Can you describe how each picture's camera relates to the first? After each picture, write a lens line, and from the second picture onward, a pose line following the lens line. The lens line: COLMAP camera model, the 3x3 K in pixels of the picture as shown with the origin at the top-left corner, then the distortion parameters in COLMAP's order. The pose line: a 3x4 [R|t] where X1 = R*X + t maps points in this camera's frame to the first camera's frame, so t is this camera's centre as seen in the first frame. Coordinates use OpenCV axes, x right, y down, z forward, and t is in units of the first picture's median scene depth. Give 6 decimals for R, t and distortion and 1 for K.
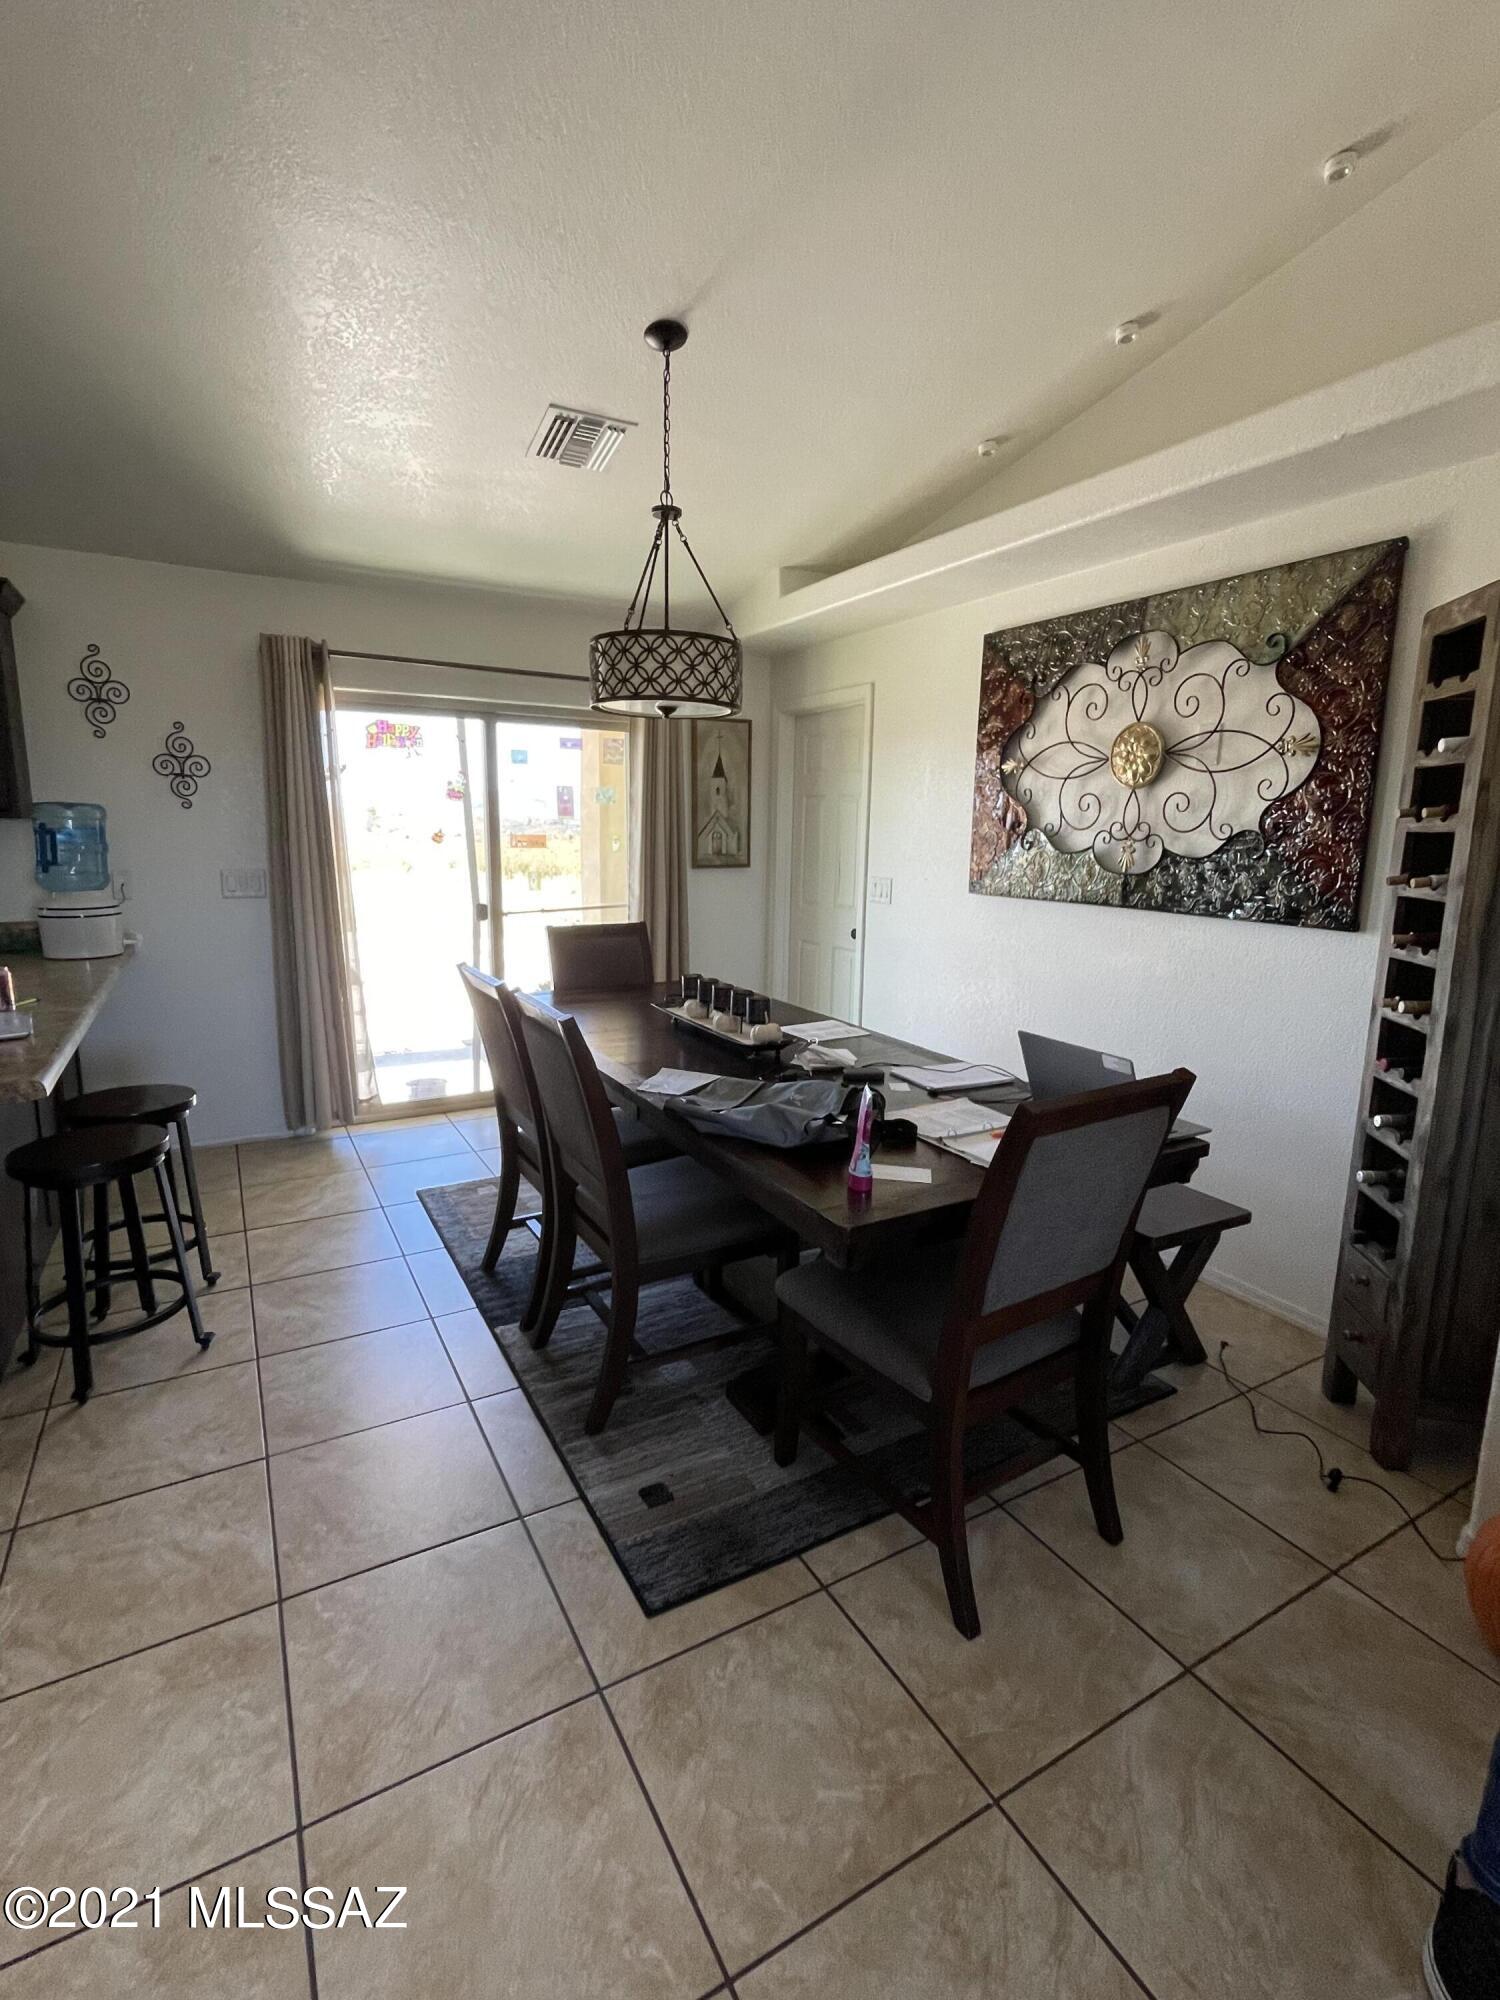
lens RADIAL K [[927.1, 0, 752.3], [0, 927.1, 1000.9], [0, 0, 1]] dist [-0.013376, -0.000123]
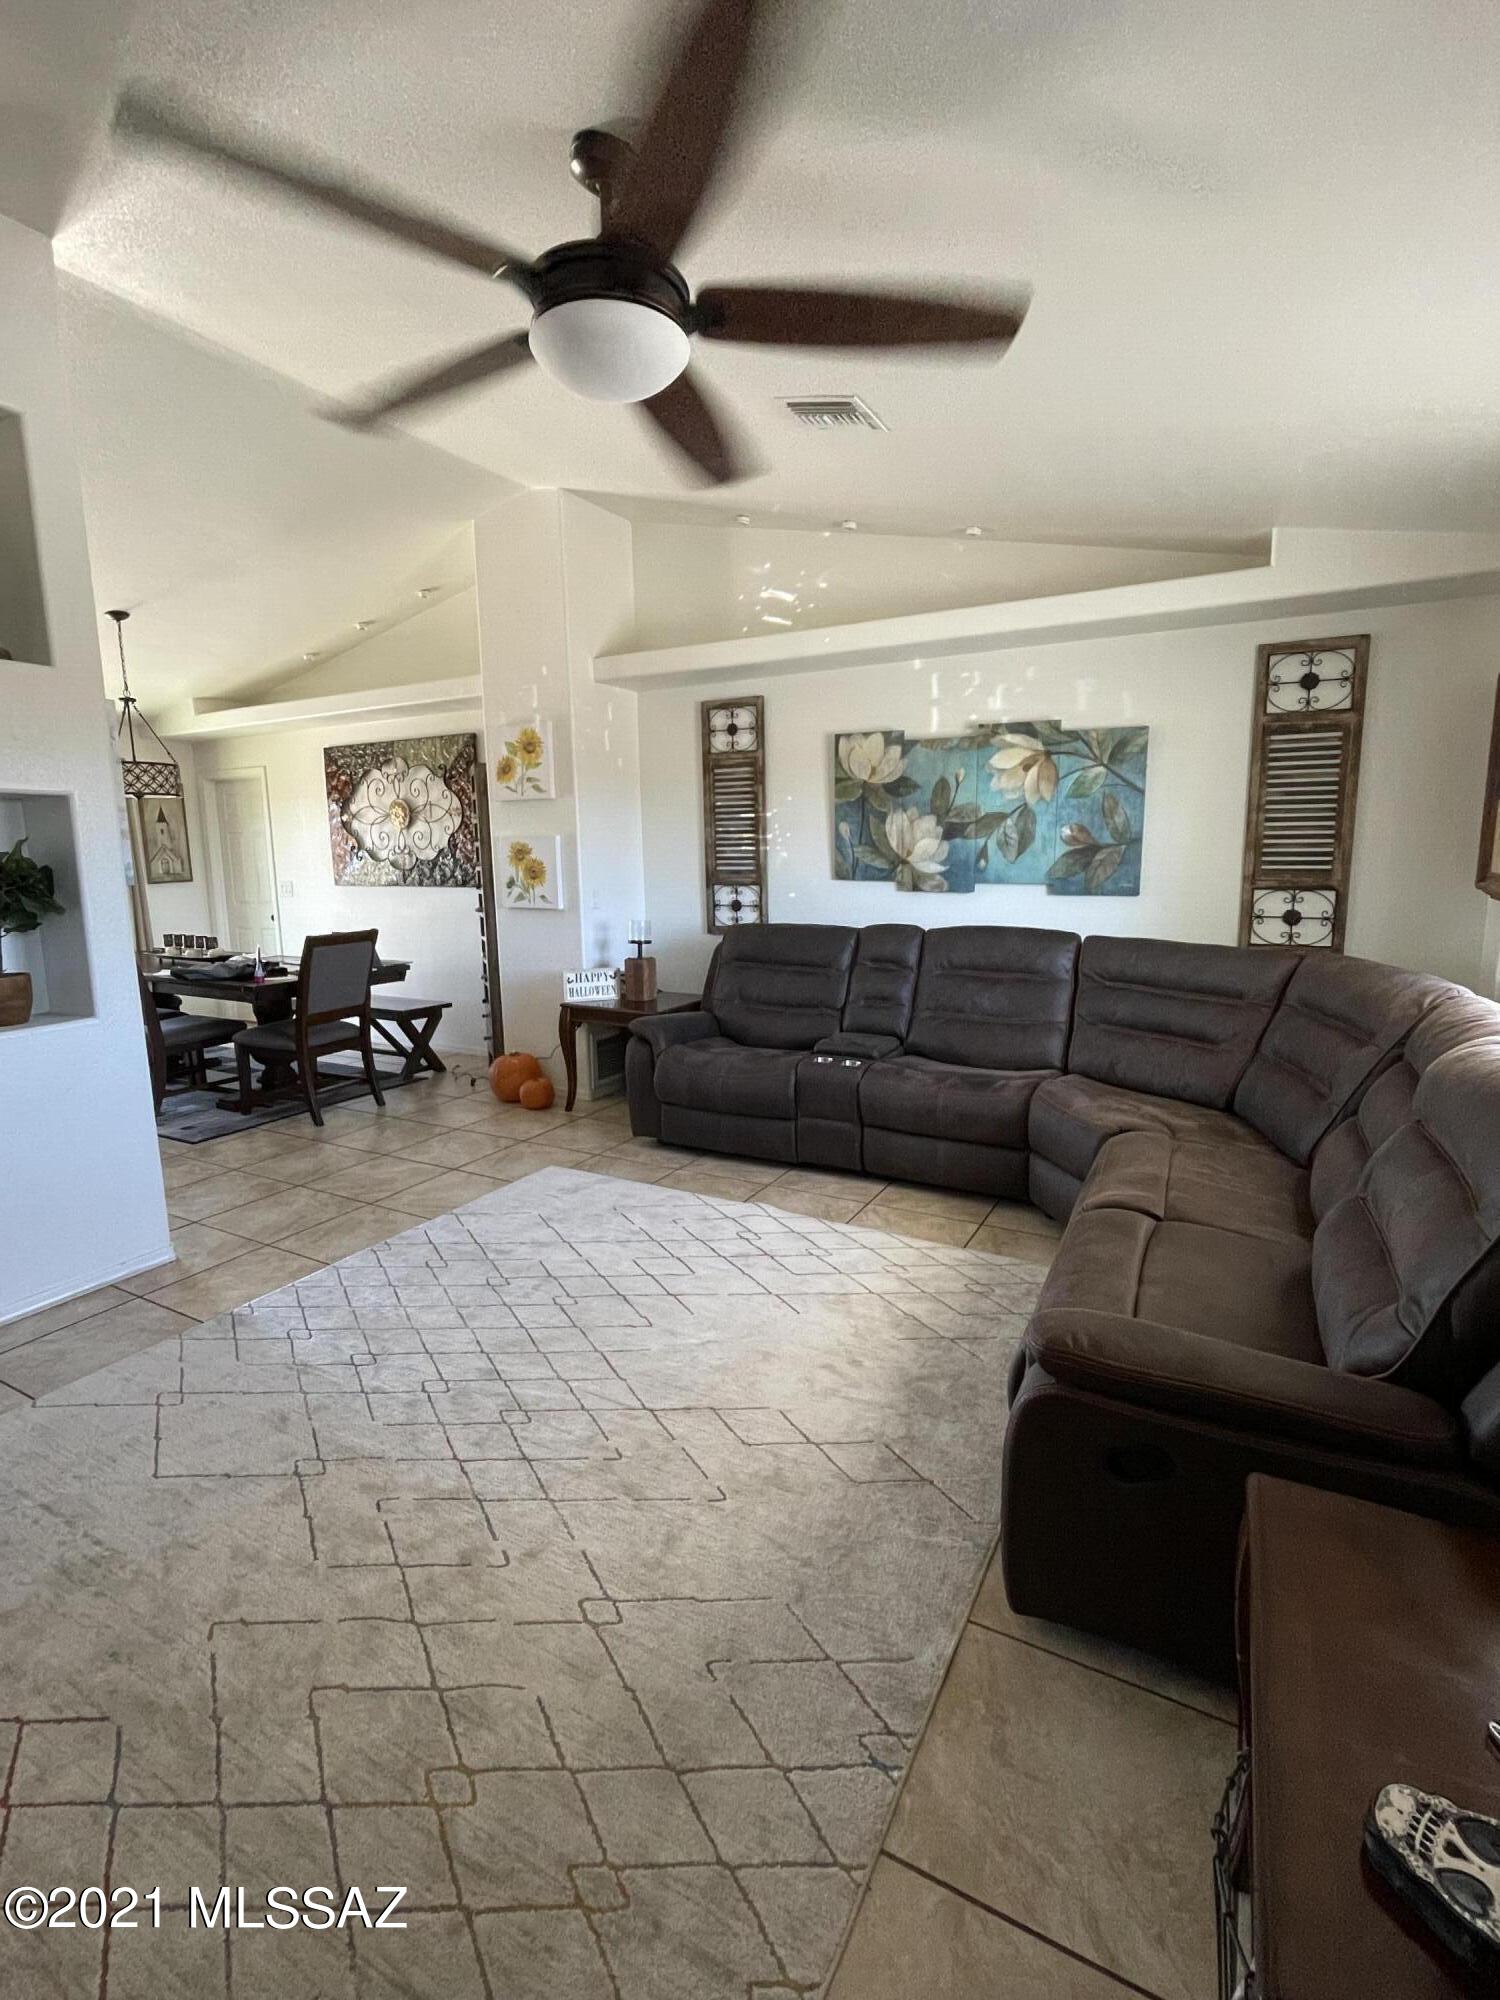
lens RADIAL K [[927.1, 0, 746.2], [0, 927.1, 995.8], [0, 0, 1]] dist [-0.013376, -0.000123]
pose [[0.854182, -0.112349, 0.507692, -0.029460], [0.124720, 0.992144, 0.009716, 0.231809], [-0.504795, 0.055021, 0.861484, -1.234157]]
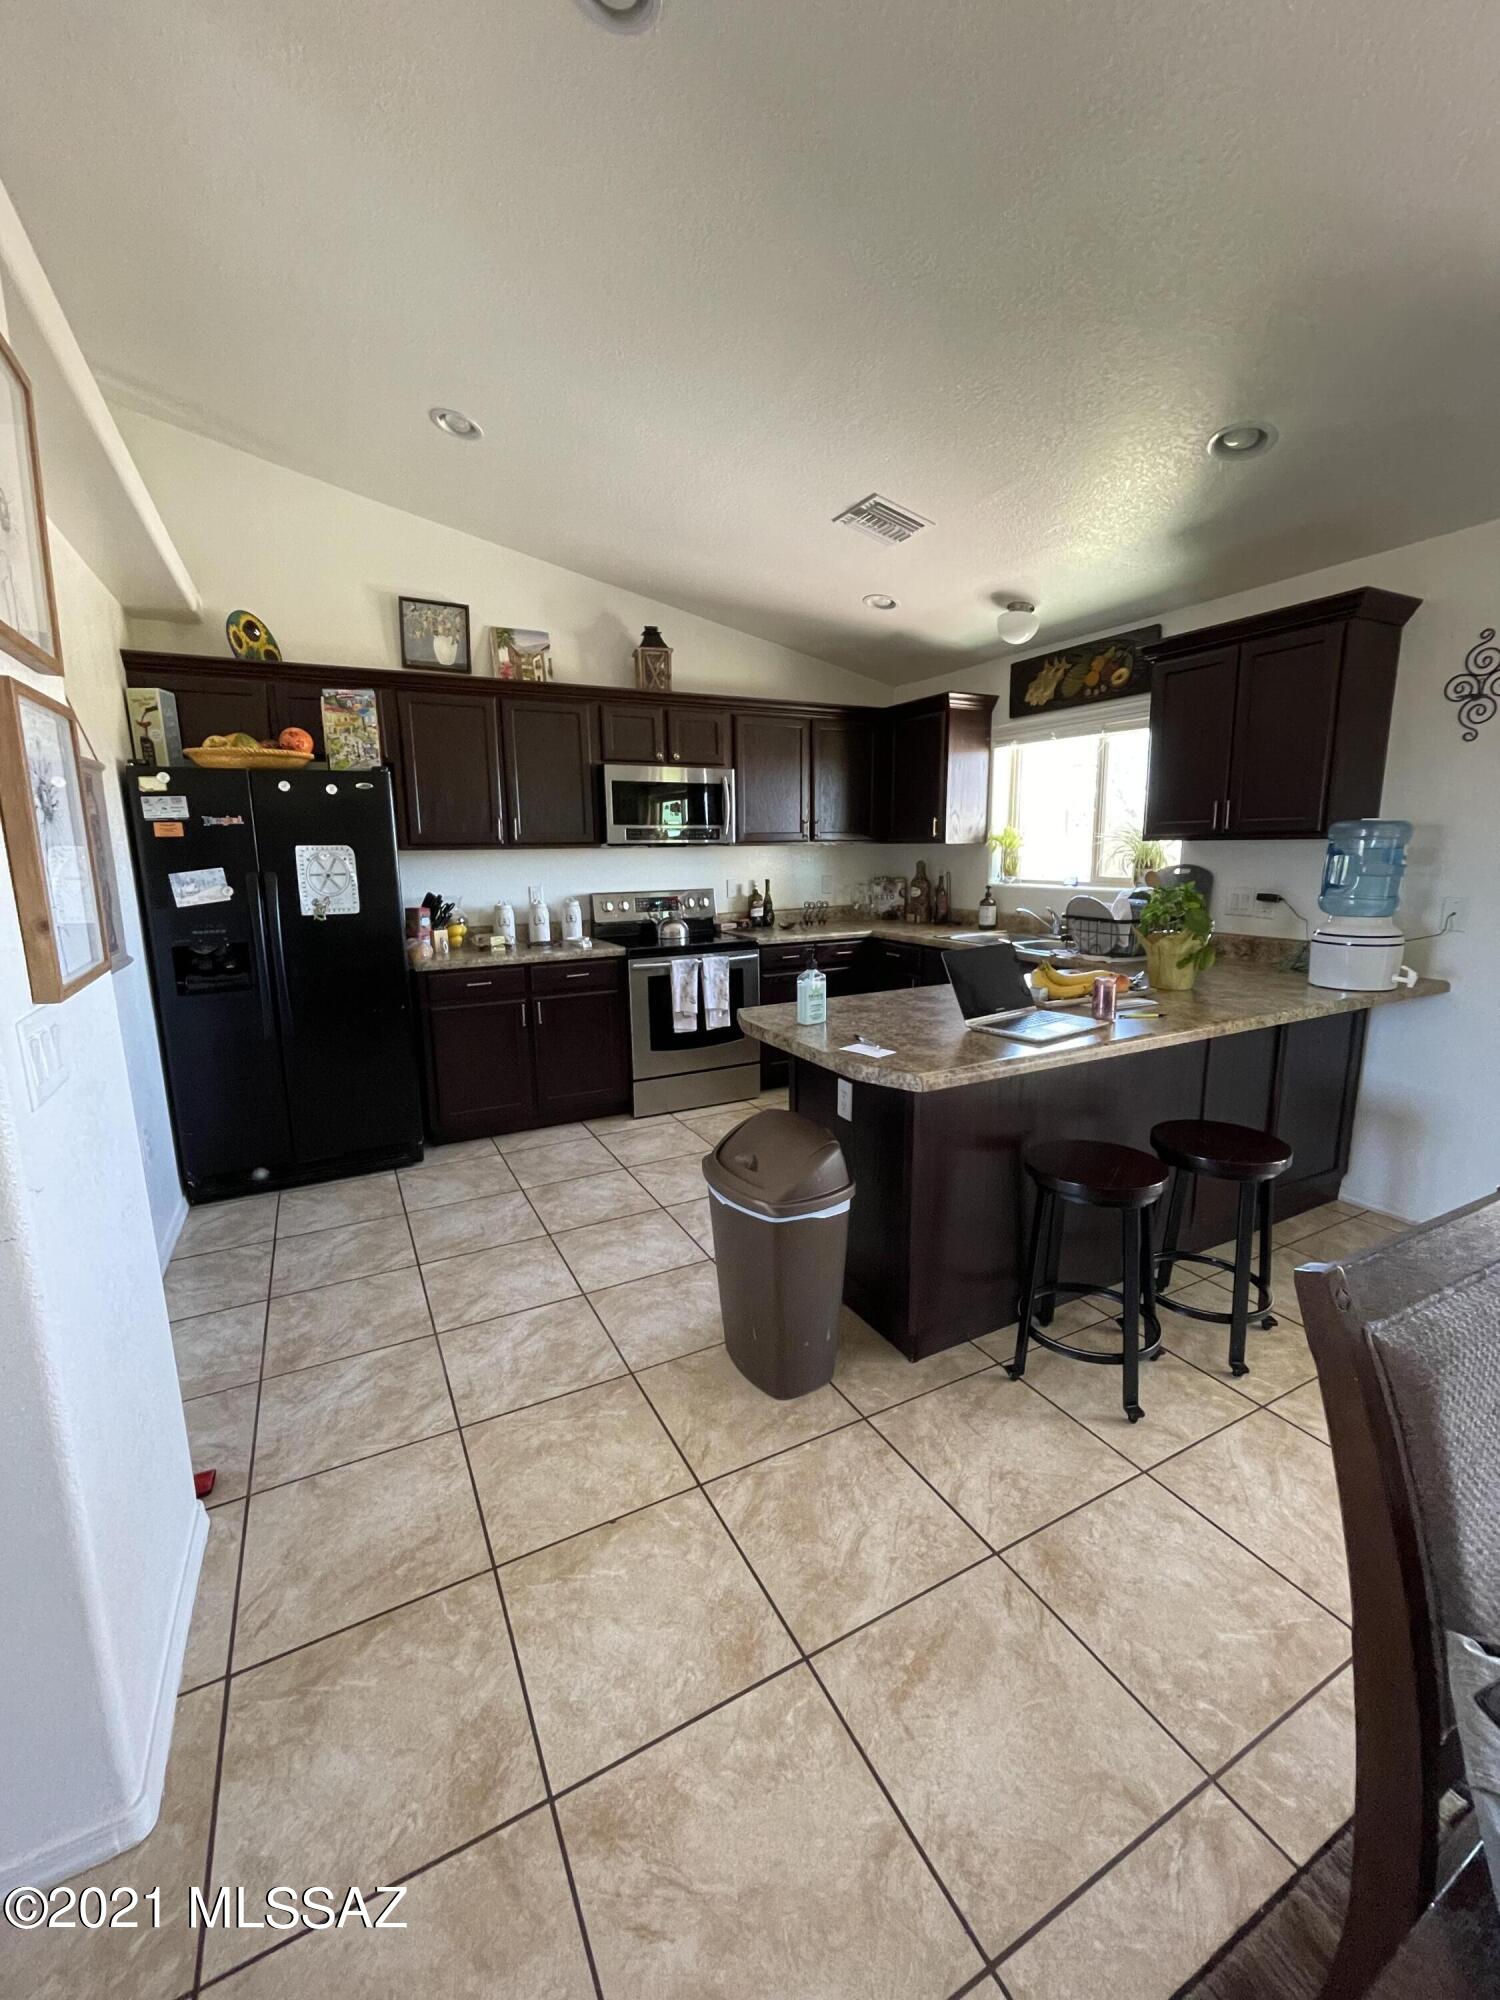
lens RADIAL K [[814.5, 0, 742.7], [0, 814.5, 992.1], [0, 0, 1]] dist [-0.004027, 0.001596]
pose [[-0.040853, 0.164585, -0.985517, 0.119820], [-0.171386, 0.970567, 0.169193, -0.087872], [0.984357, 0.175816, -0.011443, 0.468799]]
